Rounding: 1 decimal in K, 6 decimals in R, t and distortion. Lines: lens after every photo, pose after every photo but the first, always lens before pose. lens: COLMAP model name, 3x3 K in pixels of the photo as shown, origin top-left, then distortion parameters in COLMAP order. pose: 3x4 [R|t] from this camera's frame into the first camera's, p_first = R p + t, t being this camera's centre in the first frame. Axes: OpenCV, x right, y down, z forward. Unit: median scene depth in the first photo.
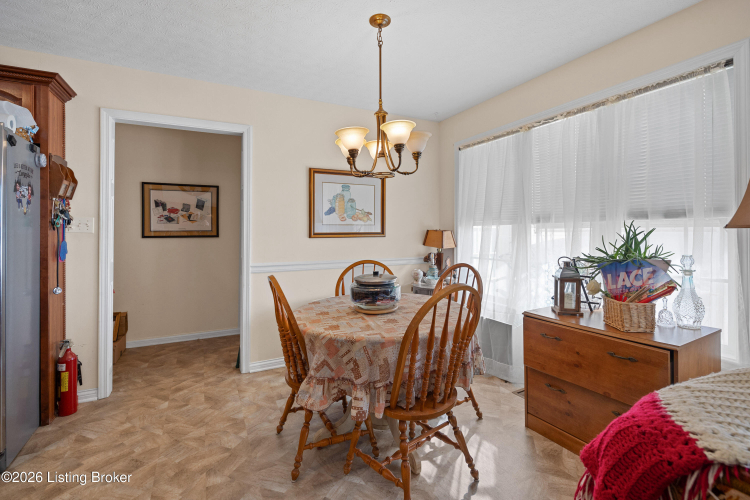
lens RADIAL K [[332.9, 0, 376.7], [0, 332.9, 229.8], [0, 0, 1]] dist [-0.016449, -0.000445]
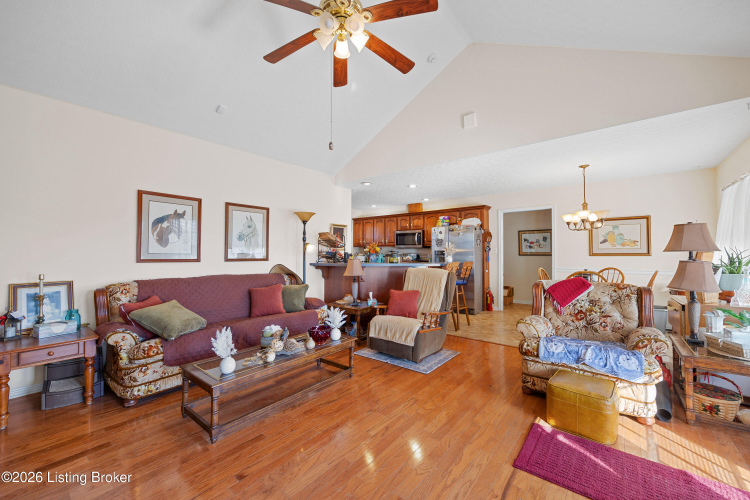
lens RADIAL K [[296.4, 0, 368.7], [0, 296.4, 249.9], [0, 0, 1]] dist [-0.004148, -0.000207]
pose [[0.368260, -0.009458, -0.929675, 1.021855], [0.008871, 0.999938, -0.006659, -0.011669], [0.929680, -0.005795, 0.368322, -0.900822]]
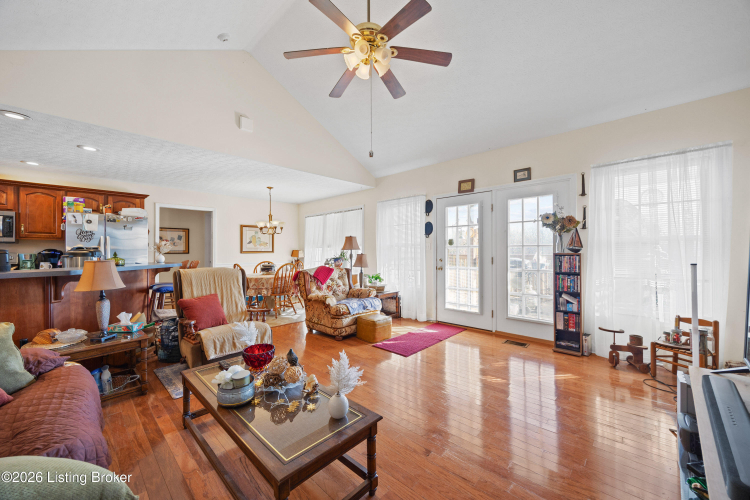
lens RADIAL K [[296.4, 0, 370.3], [0, 296.4, 250.8], [0, 0, 1]] dist [-0.004148, -0.000207]
pose [[0.951907, 0.000153, 0.306388, 0.041826], [-0.001946, 0.999983, 0.005547, -0.010200], [-0.306381, -0.005876, 0.951891, -1.516861]]
